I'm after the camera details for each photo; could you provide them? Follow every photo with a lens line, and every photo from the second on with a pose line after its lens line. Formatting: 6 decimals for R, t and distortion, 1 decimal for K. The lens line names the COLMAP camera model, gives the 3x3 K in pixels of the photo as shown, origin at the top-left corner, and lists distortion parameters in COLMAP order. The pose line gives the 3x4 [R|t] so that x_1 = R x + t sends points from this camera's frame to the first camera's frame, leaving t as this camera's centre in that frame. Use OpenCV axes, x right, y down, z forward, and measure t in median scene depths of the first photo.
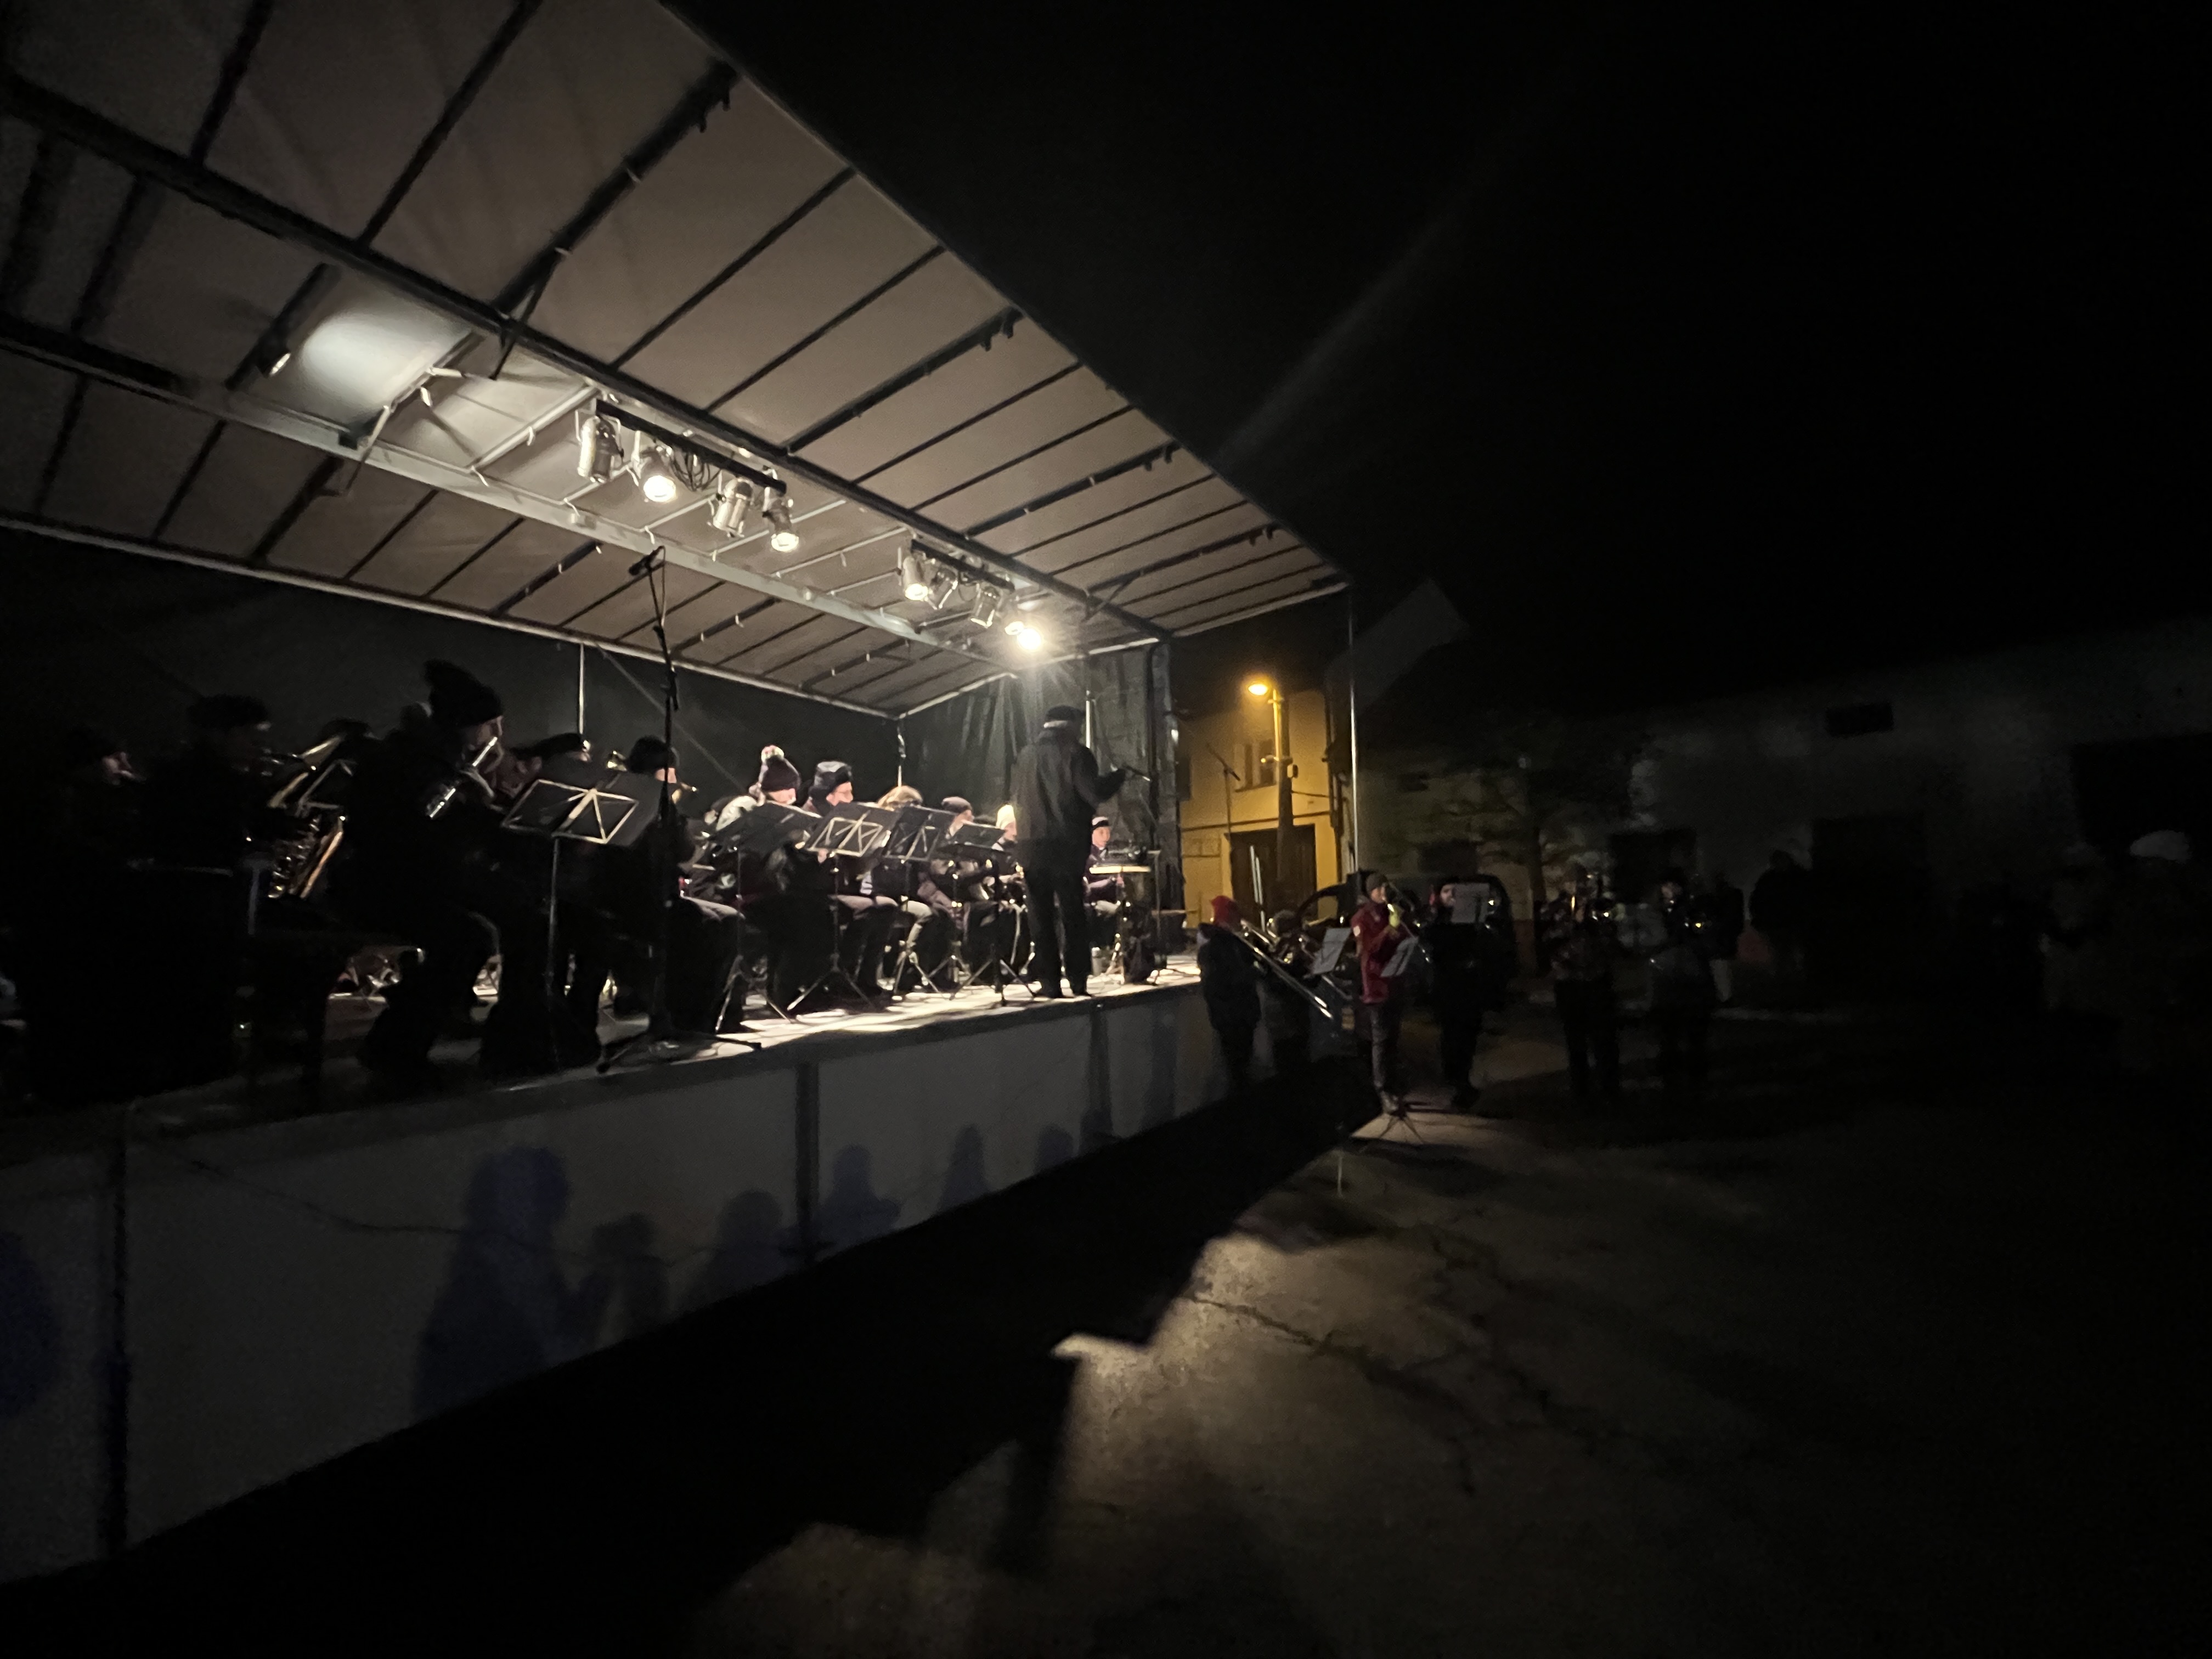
lens RADIAL K [[891.7, 0, 1099.2], [0, 891.7, 837.0], [0, 0, 1]] dist [-0.006356, 0.000009]
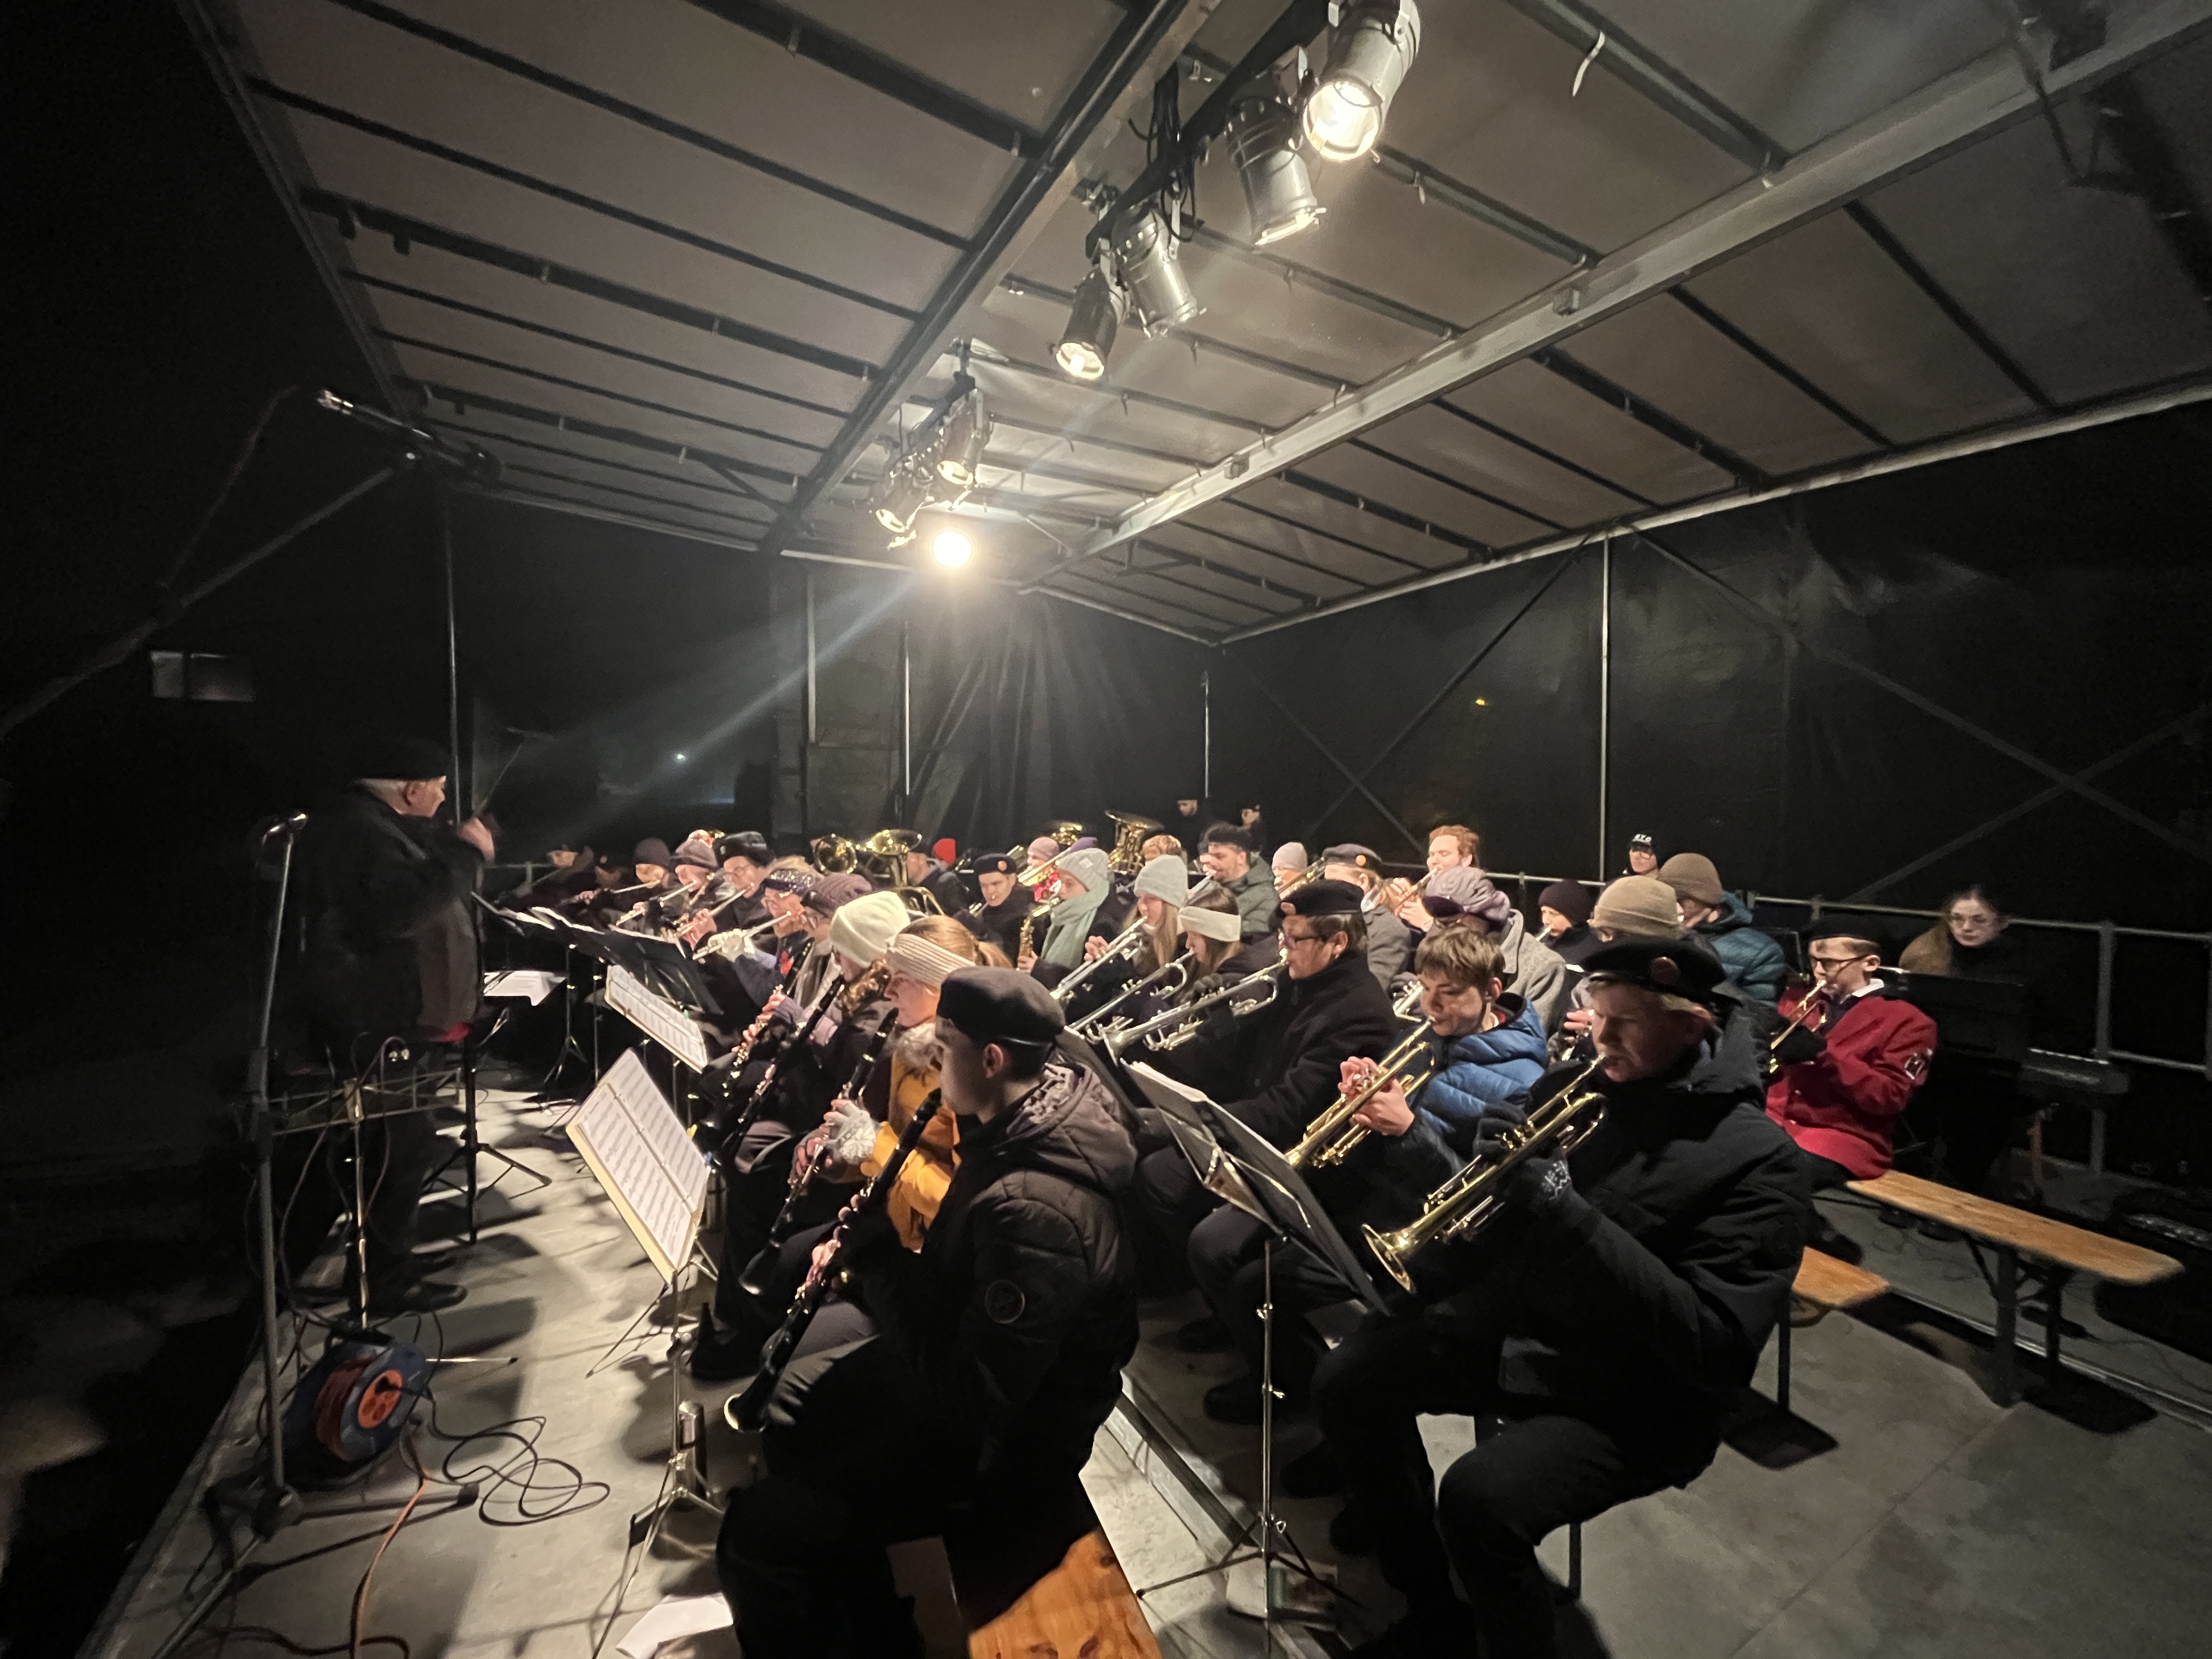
lens RADIAL K [[891.7, 0, 1105.2], [0, 891.7, 836.5], [0, 0, 1]] dist [-0.006356, 0.000009]
pose [[-0.420814, 0.049282, -0.905807, 0.207160], [0.072987, 0.997125, 0.020342, -0.063440], [0.904206, -0.057552, -0.423202, 1.295059]]
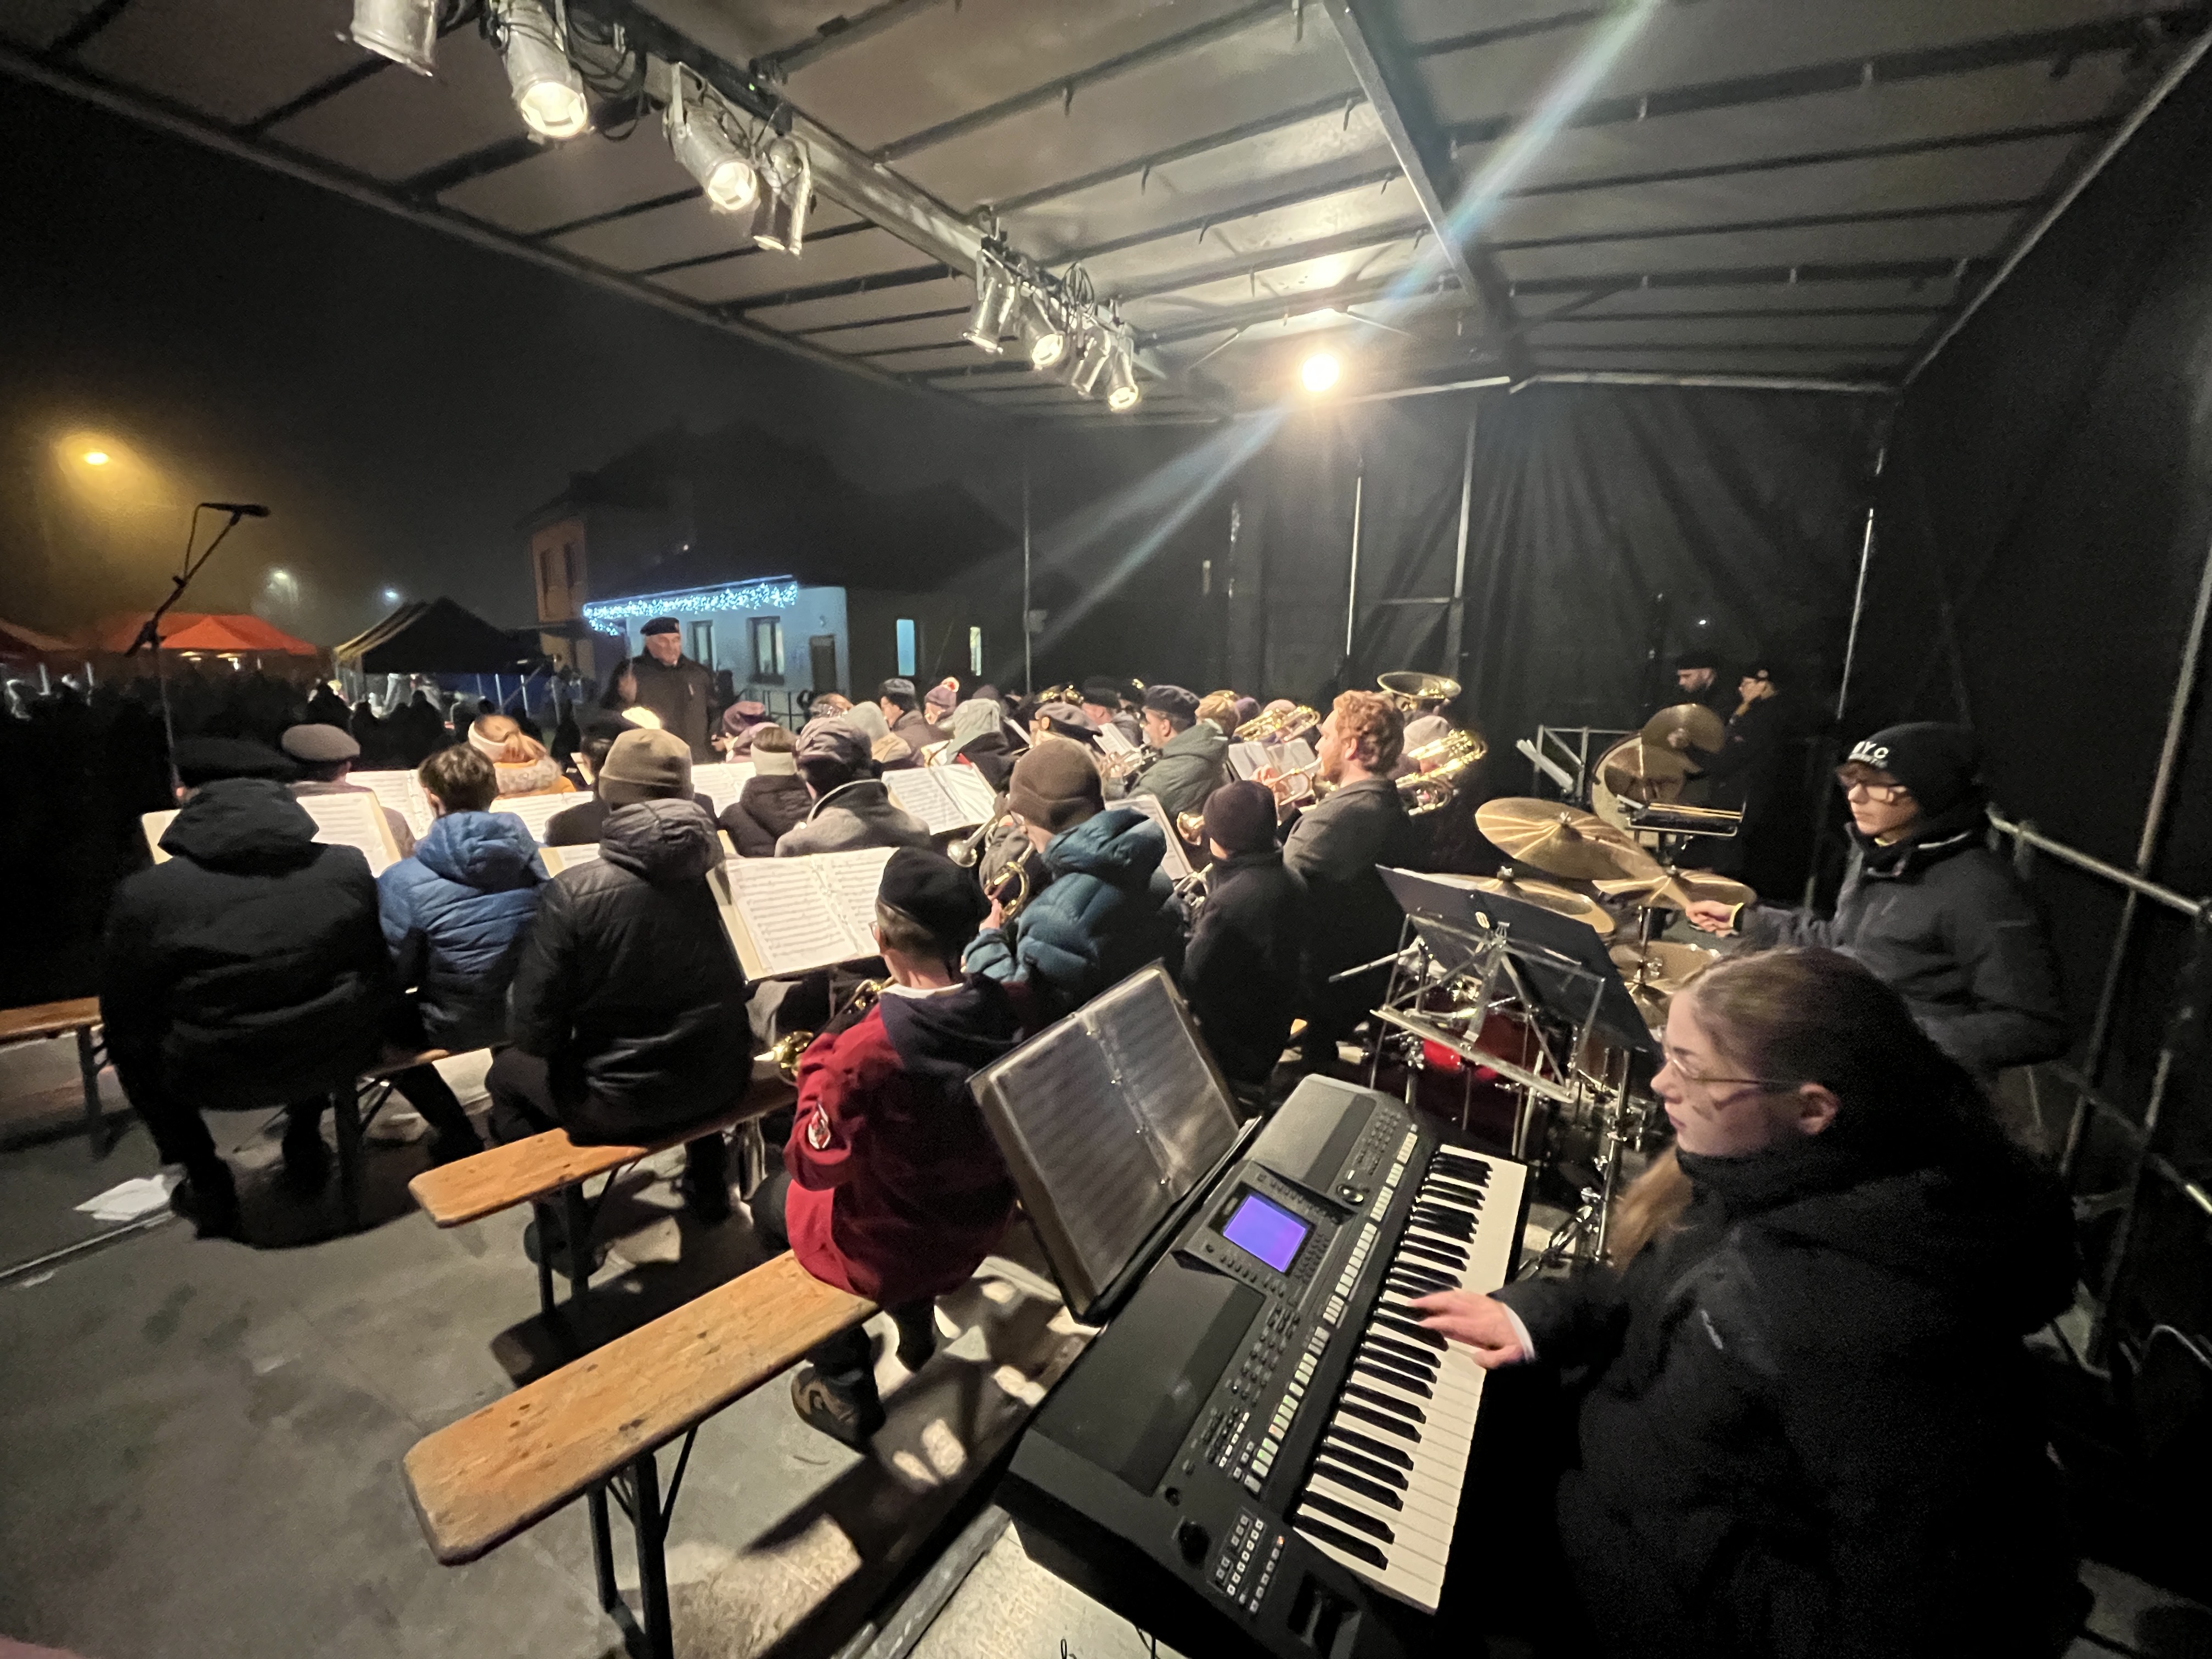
lens RADIAL K [[891.7, 0, 1100.9], [0, 891.7, 837.8], [0, 0, 1]] dist [-0.006356, 0.000009]
pose [[-0.997045, 0.017719, -0.074748, -0.364783], [0.008784, 0.992950, 0.118205, -0.020199], [0.076316, 0.117199, -0.990172, 1.666071]]
